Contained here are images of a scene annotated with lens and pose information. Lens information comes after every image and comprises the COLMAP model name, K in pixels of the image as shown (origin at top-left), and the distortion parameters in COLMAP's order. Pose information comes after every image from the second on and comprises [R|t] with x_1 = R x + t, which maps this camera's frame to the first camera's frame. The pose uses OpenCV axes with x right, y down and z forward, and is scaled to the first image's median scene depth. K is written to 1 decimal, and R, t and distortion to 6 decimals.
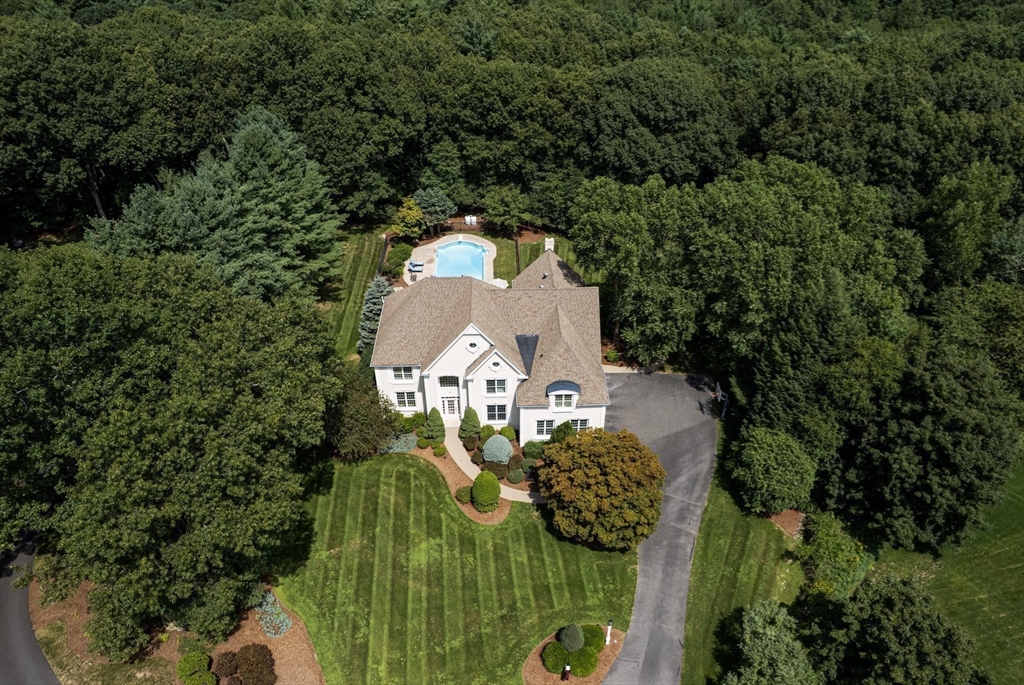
lens RADIAL K [[704.1, 0, 539.6], [0, 704.1, 345.6], [0, 0, 1]] dist [-0.009192, -0.000412]
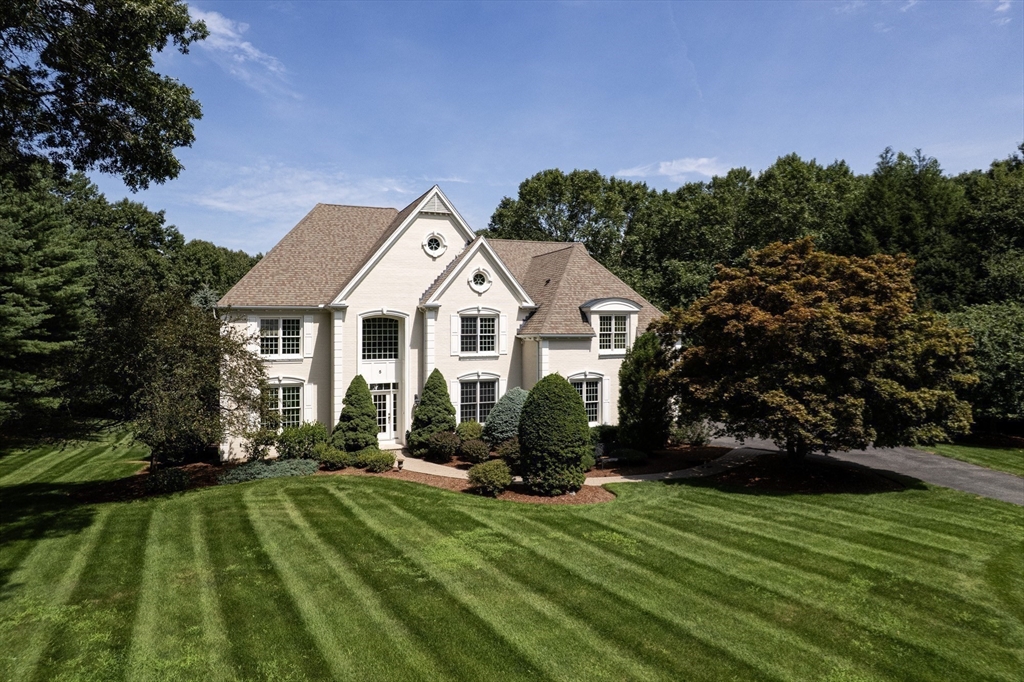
lens RADIAL K [[633.9, 0, 514.1], [0, 633.9, 344.1], [0, 0, 1]] dist [-0.015079, 0.004081]
pose [[0.934133, -0.022300, 0.356229, -0.218671], [0.227386, 0.806484, -0.545784, 0.348506], [-0.275122, 0.590836, 0.758434, 0.691801]]
